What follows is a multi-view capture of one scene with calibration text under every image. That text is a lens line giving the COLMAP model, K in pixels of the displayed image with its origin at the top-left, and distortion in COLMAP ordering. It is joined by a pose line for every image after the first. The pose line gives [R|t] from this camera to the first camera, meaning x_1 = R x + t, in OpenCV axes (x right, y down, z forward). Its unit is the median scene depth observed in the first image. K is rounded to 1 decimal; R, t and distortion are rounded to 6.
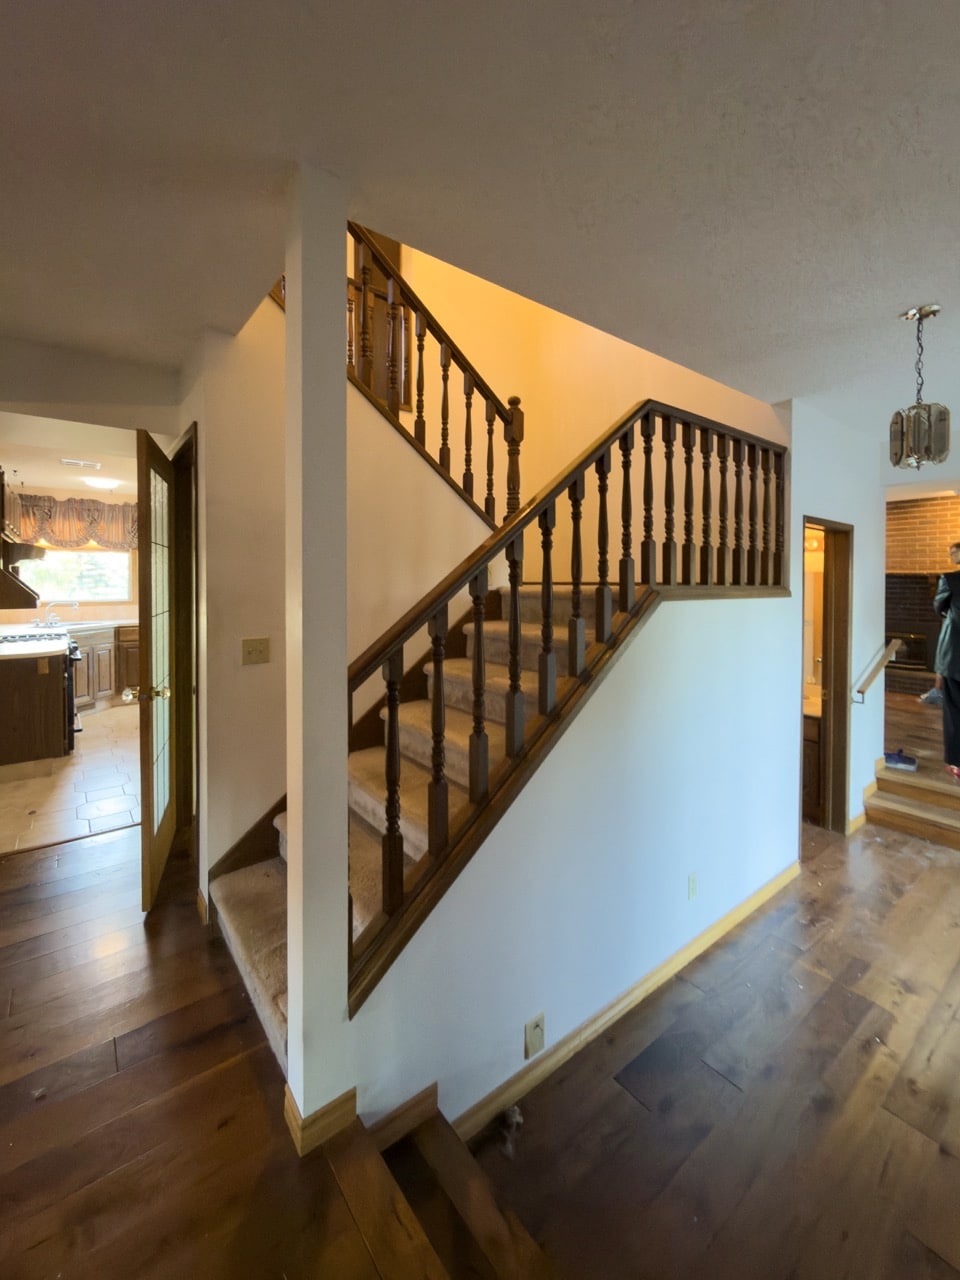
lens RADIAL K [[519.6, 0, 477.4], [0, 519.6, 586.9], [0, 0, 1]] dist [-0.001820, -0.000164]
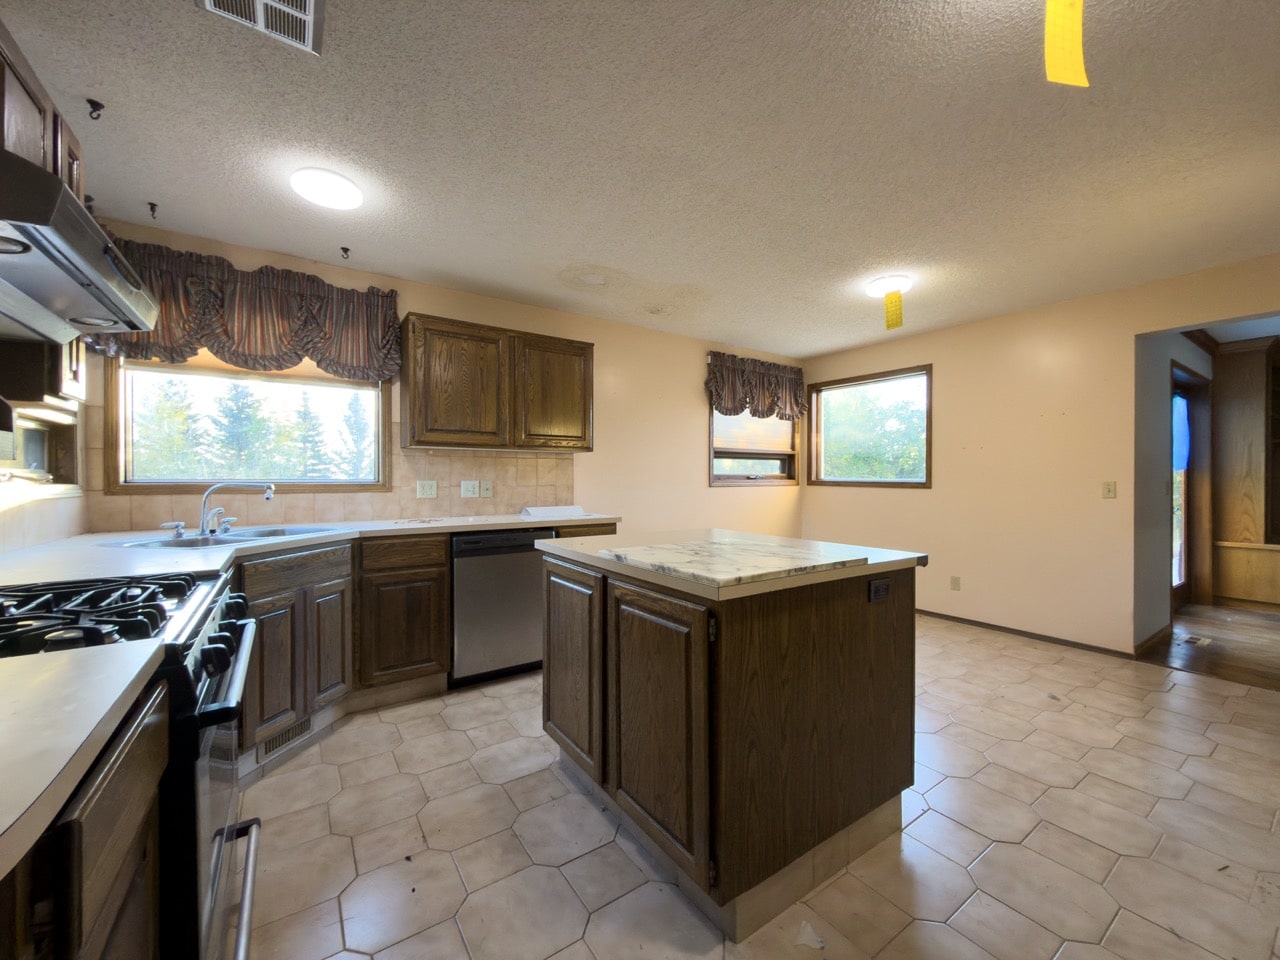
lens RADIAL K [[519.6, 0, 650.8], [0, 519.6, 477.9], [0, 0, 1]] dist [-0.001820, -0.000164]
pose [[0.998210, -0.000888, -0.059794, -0.409354], [0.000051, 0.999902, -0.014006, 0.030761], [0.059800, 0.013978, 0.998112, 0.559133]]
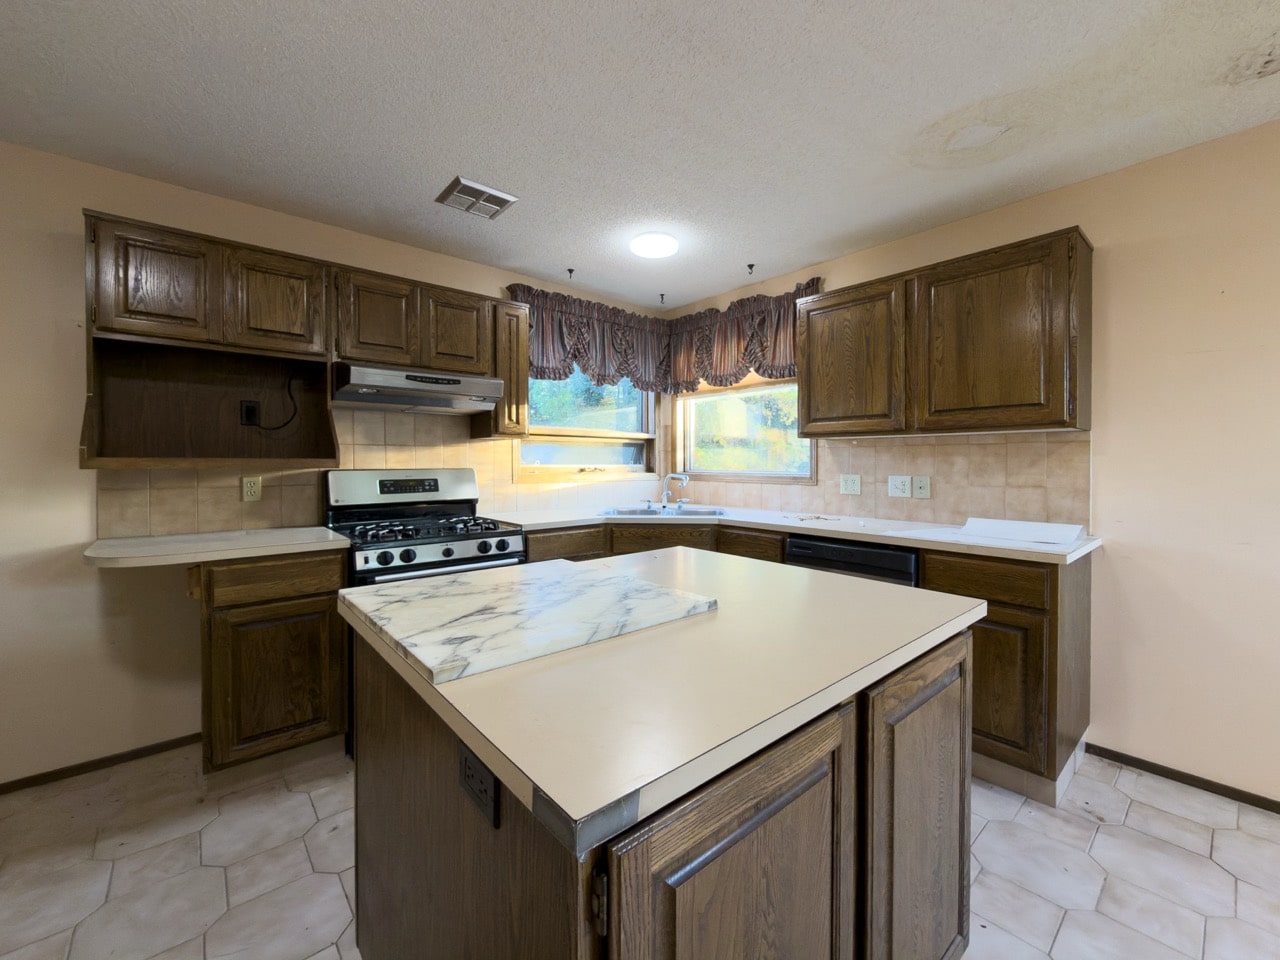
lens RADIAL K [[519.6, 0, 650.0], [0, 519.6, 472.0], [0, 0, 1]] dist [-0.001820, -0.000164]
pose [[0.060385, 0.013463, -0.998084, -0.189073], [-0.017663, 0.999767, 0.012417, 0.020067], [0.998019, 0.016879, 0.060609, 0.888950]]
